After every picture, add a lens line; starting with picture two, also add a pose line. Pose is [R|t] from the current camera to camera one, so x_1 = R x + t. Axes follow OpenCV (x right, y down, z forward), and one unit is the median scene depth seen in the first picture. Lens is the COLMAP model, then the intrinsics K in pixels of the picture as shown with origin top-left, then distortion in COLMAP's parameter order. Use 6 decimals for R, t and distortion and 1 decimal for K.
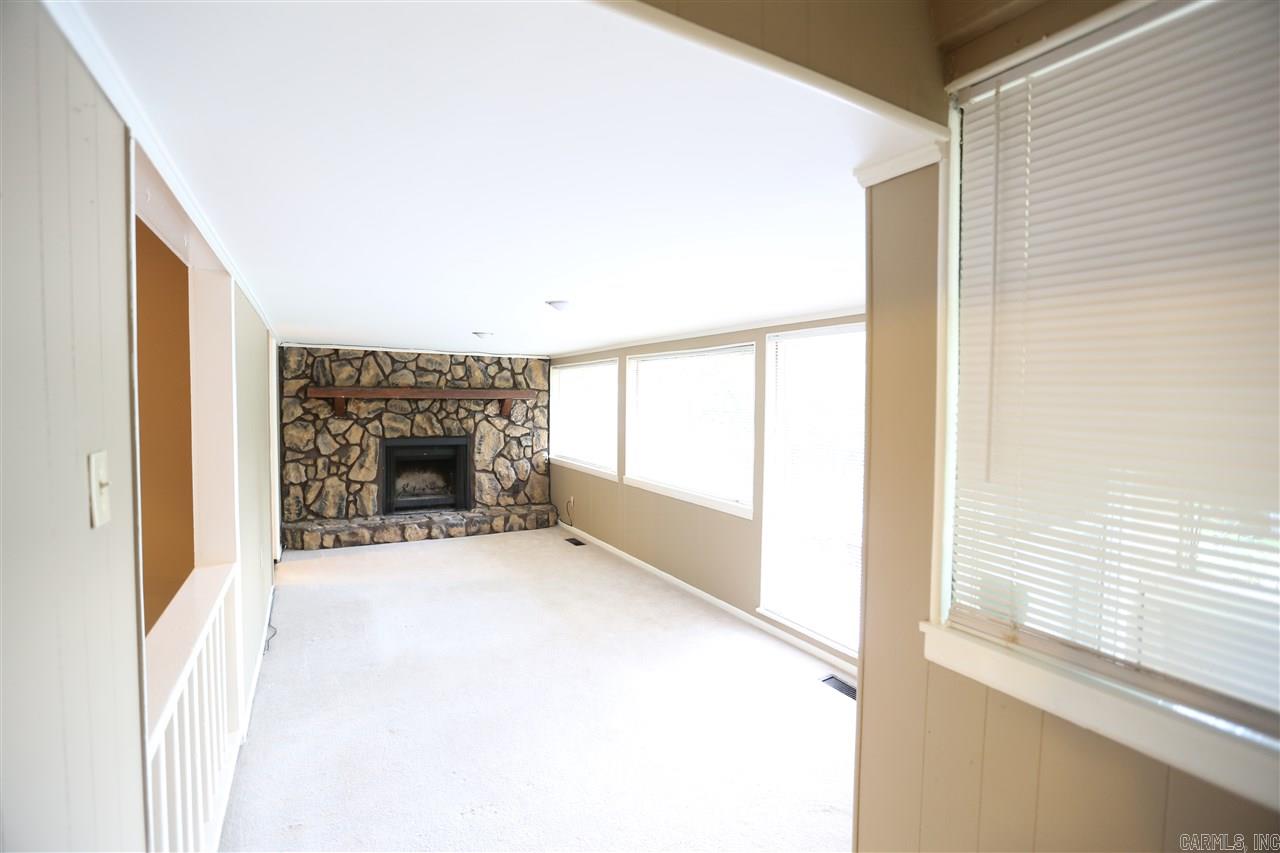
lens RADIAL K [[582.8, 0, 637.0], [0, 582.8, 420.2], [0, 0, 1]] dist [-0.049648, 0.017563]
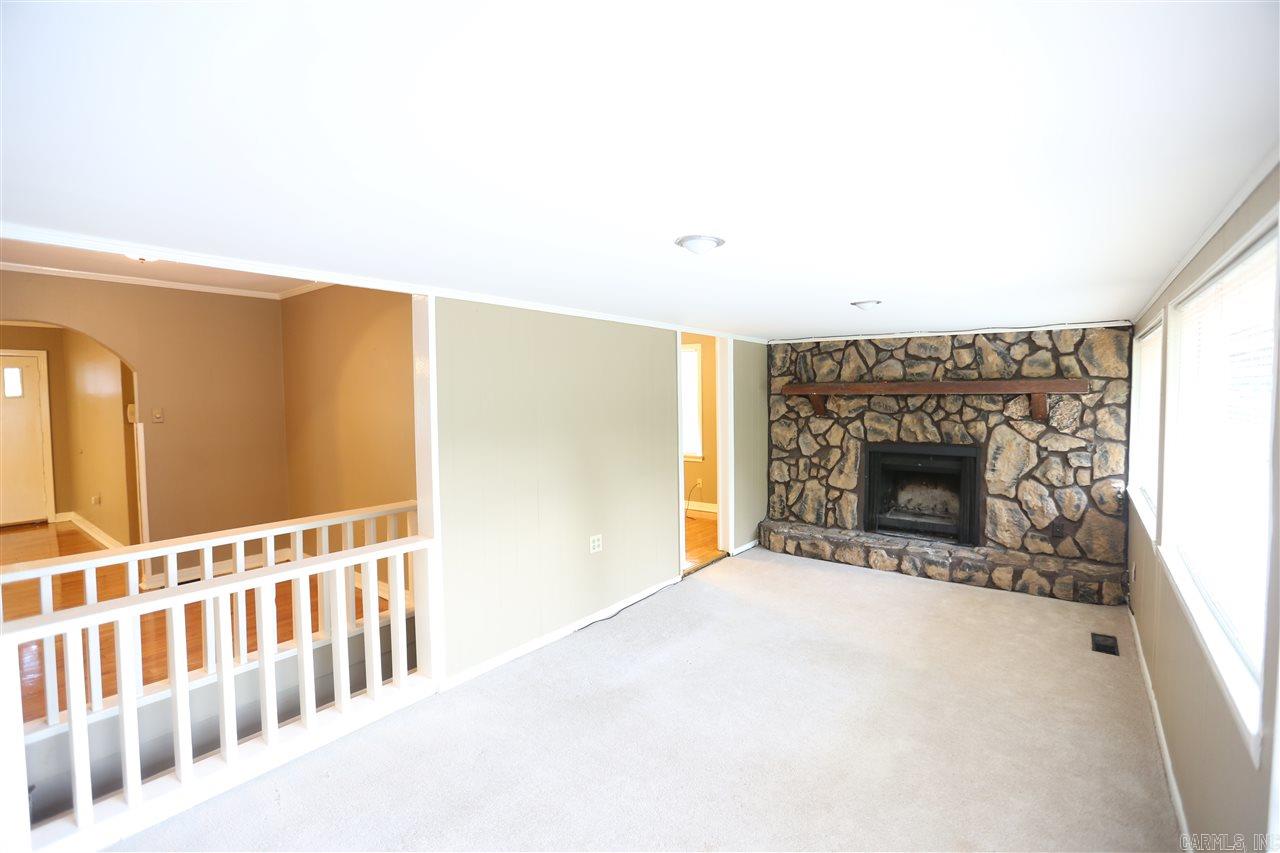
lens RADIAL K [[582.8, 0, 637.0], [0, 582.8, 420.2], [0, 0, 1]] dist [-0.049648, 0.017563]
pose [[0.402422, 0.026257, -0.915078, 0.203180], [-0.021793, 0.999580, 0.019098, -0.009160], [0.915195, 0.012257, 0.402825, 0.341731]]
